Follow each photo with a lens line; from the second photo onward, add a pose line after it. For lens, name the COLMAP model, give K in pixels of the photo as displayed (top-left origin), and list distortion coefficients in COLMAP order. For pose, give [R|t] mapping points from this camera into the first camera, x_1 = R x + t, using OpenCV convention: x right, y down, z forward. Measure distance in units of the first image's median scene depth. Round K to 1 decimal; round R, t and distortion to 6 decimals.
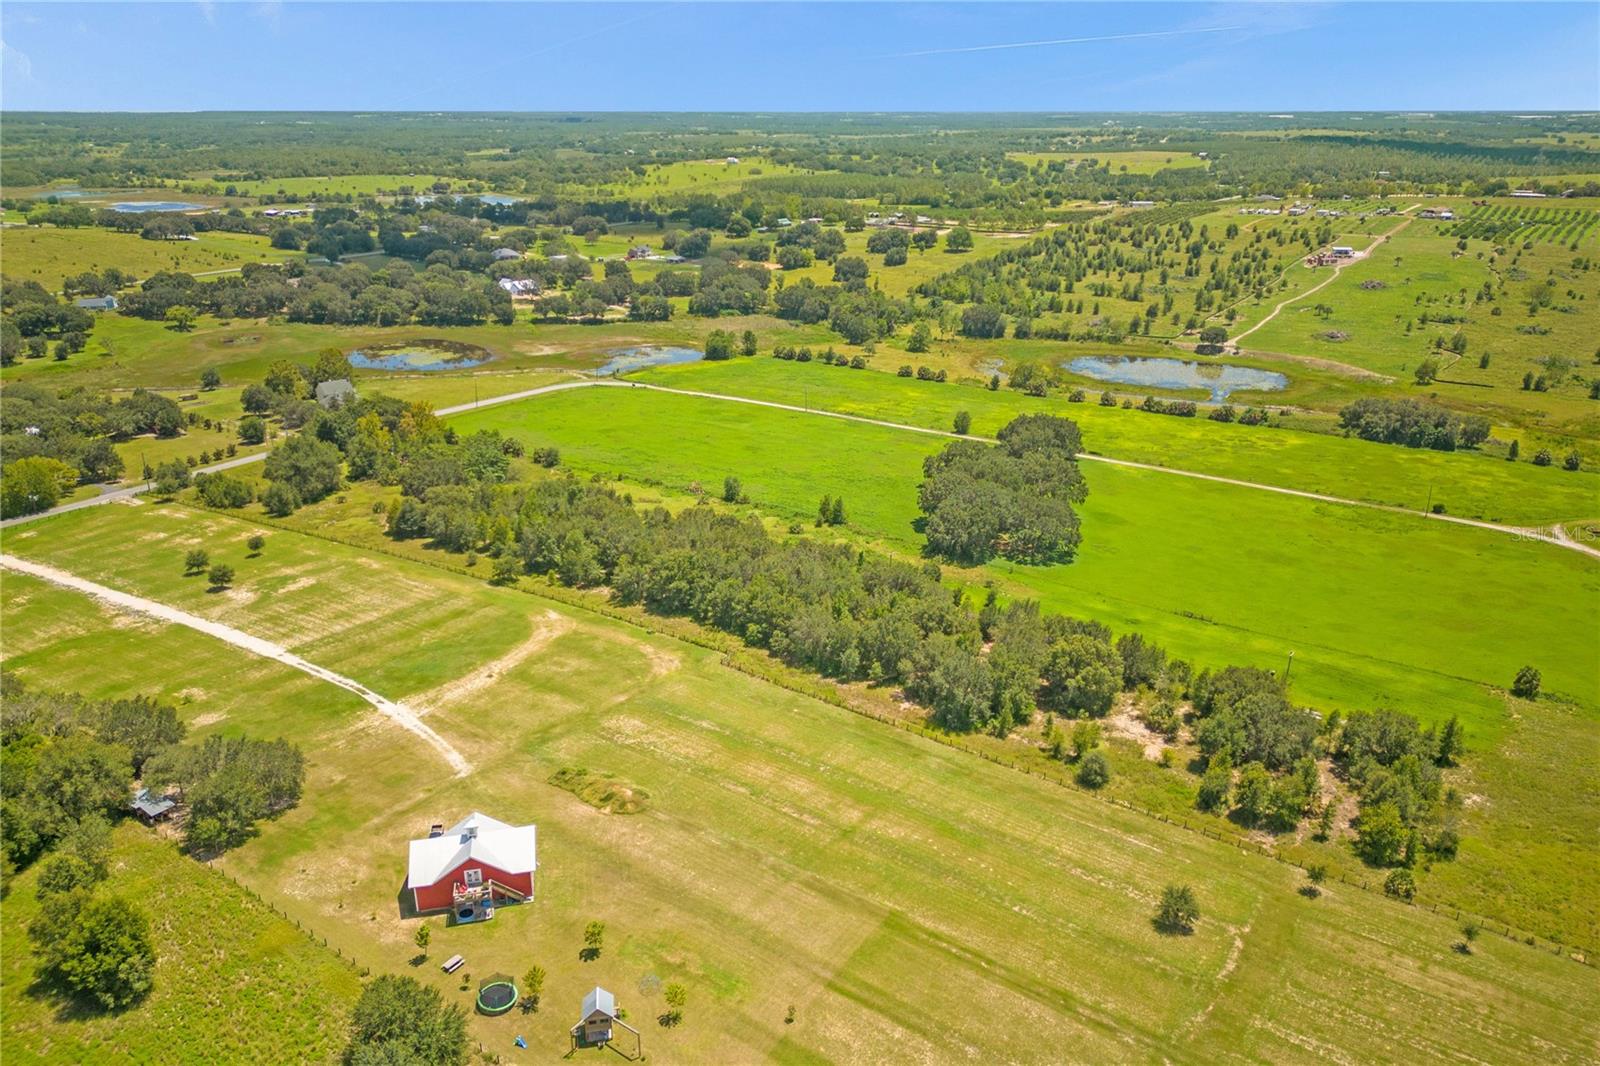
lens RADIAL K [[1129.5, 0, 808.7], [0, 1129.5, 539.4], [0, 0, 1]] dist [0.081257, -0.088175]
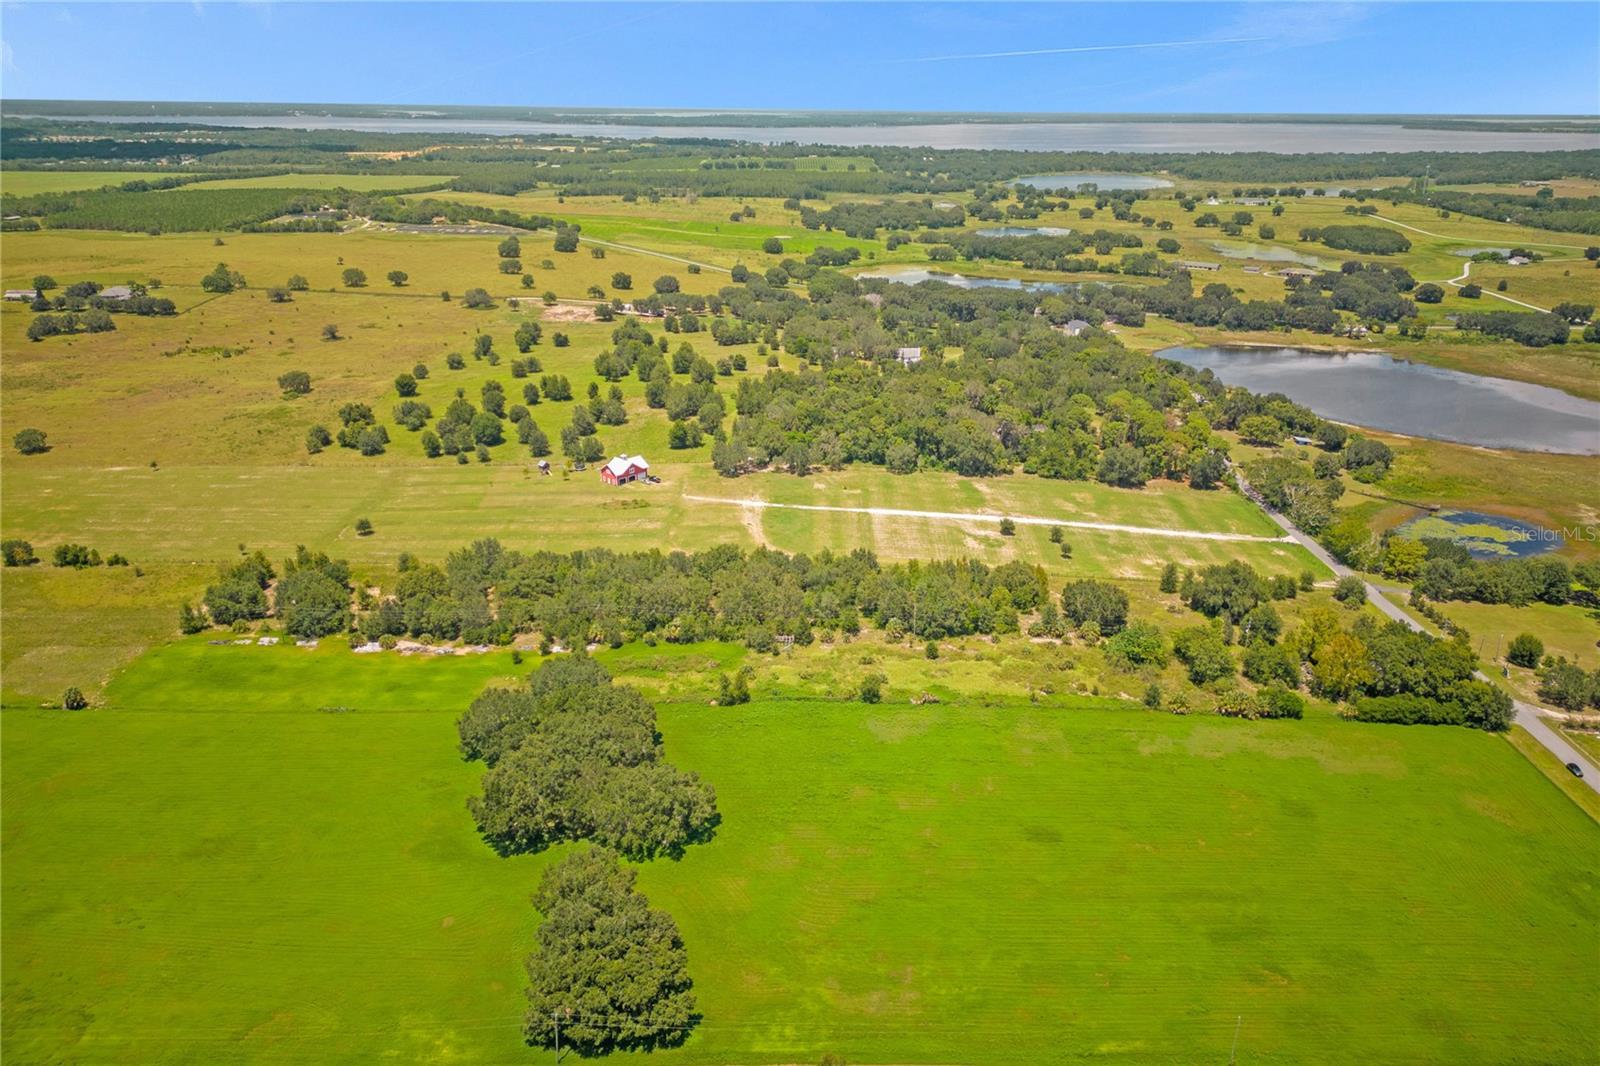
lens RADIAL K [[1136.5, 0, 800.2], [0, 1136.5, 566.7], [0, 0, 1]] dist [0.061043, -0.037535]
pose [[-0.818874, 0.210789, -0.533866, 0.562355], [-0.212146, 0.753107, 0.622755, -0.865464], [0.533329, 0.623215, -0.571982, 1.878240]]
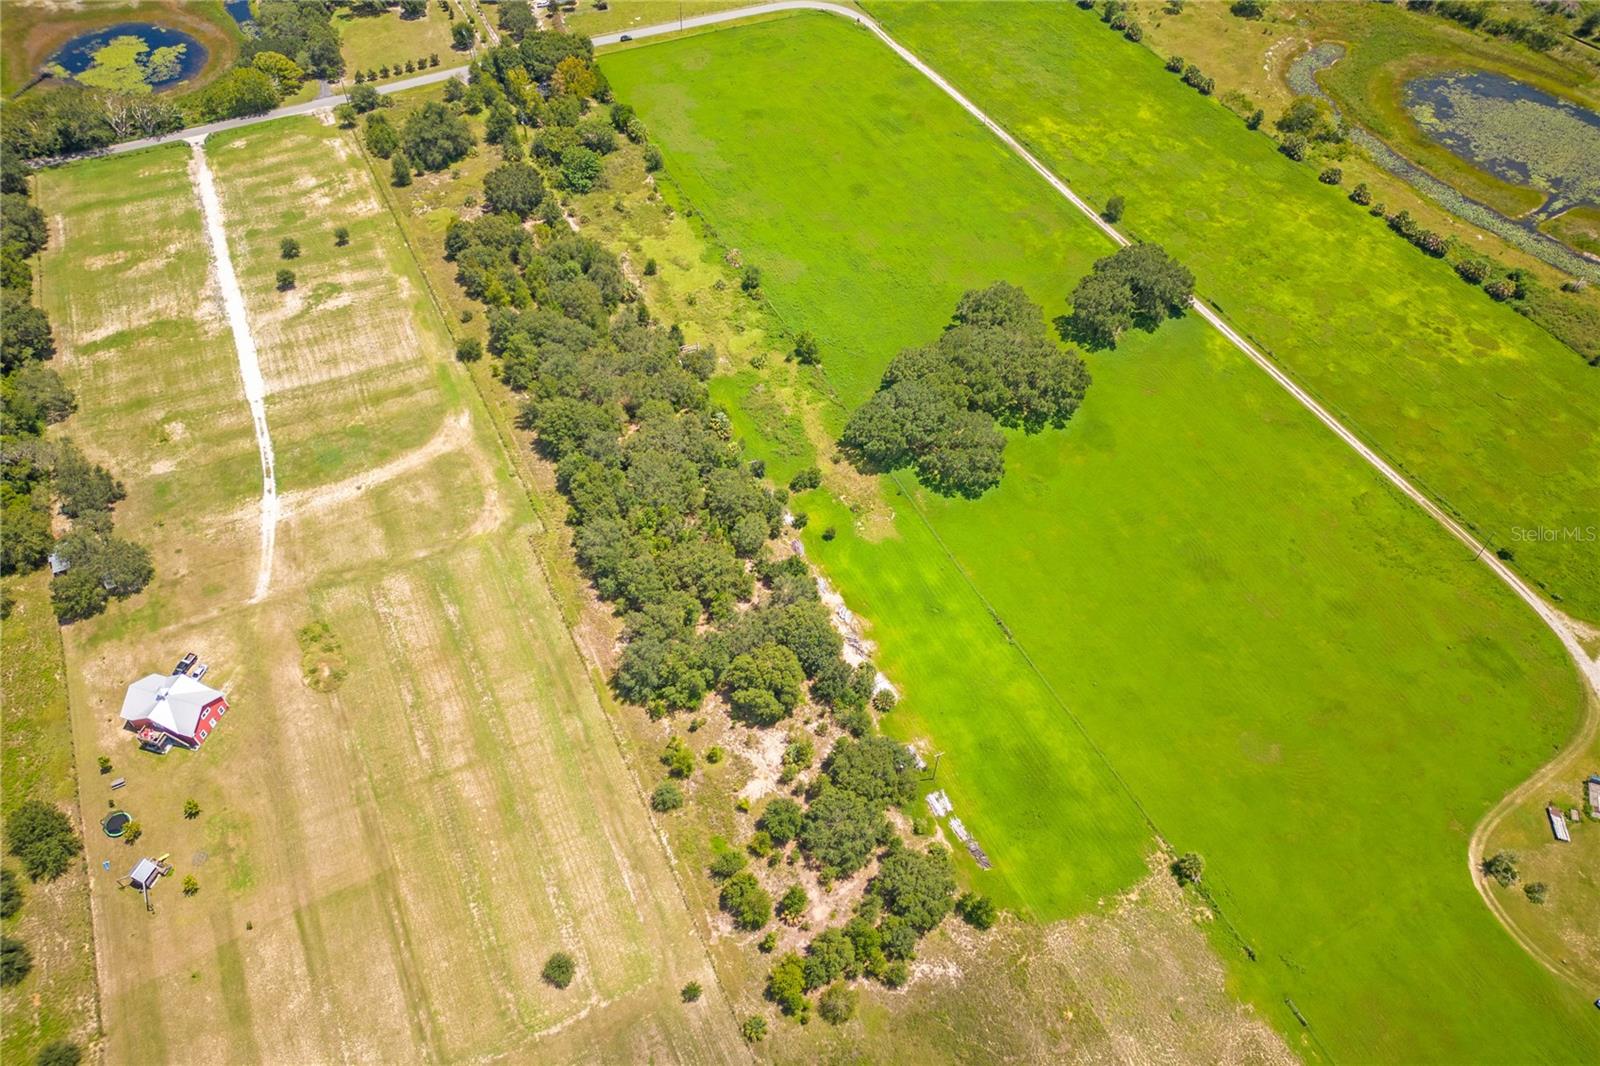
lens RADIAL K [[1107.5, 0, 815.9], [0, 1107.5, 539.6], [0, 0, 1]] dist [0.077400, -0.082366]
pose [[0.876469, 0.372193, -0.305409, 0.485659], [-0.176676, 0.838724, 0.515099, -0.484655], [0.447870, -0.397510, 0.800873, 0.196542]]
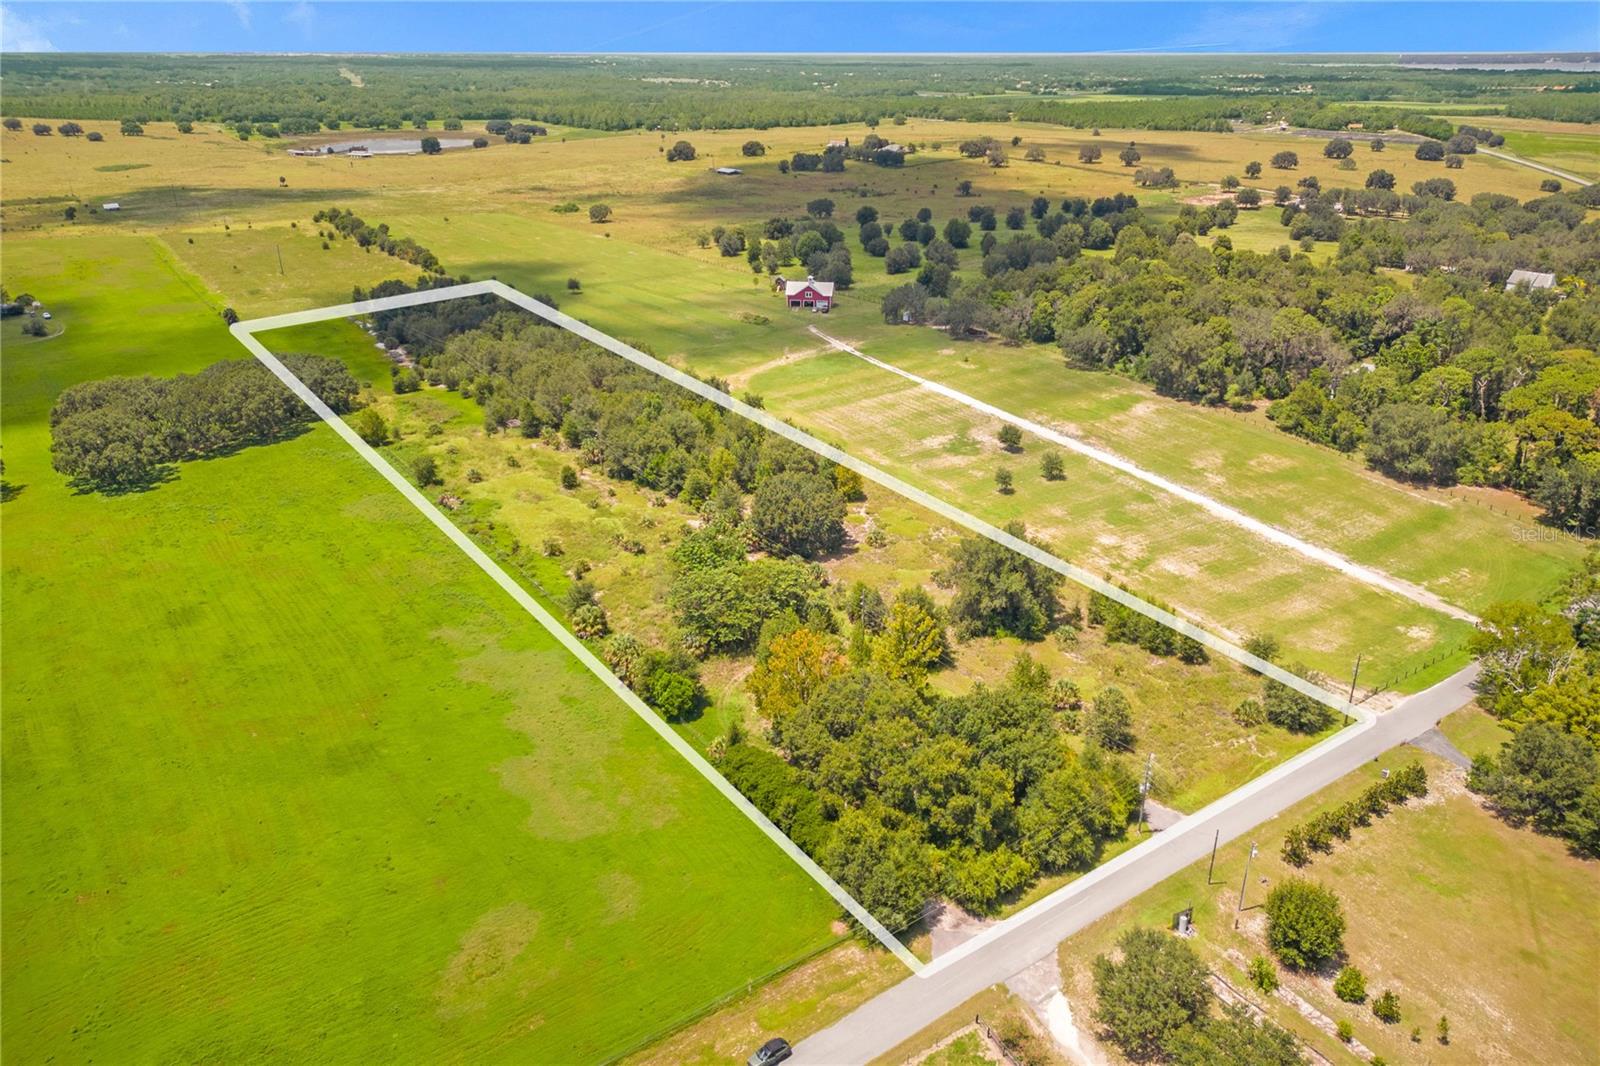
lens RADIAL K [[1129.5, 0, 808.7], [0, 1129.5, 539.4], [0, 0, 1]] dist [0.081257, -0.088175]
pose [[-0.942256, -0.136705, 0.305722, -0.713191], [0.114262, 0.726883, 0.677189, -0.645778], [-0.314799, 0.673018, -0.669289, 1.921333]]
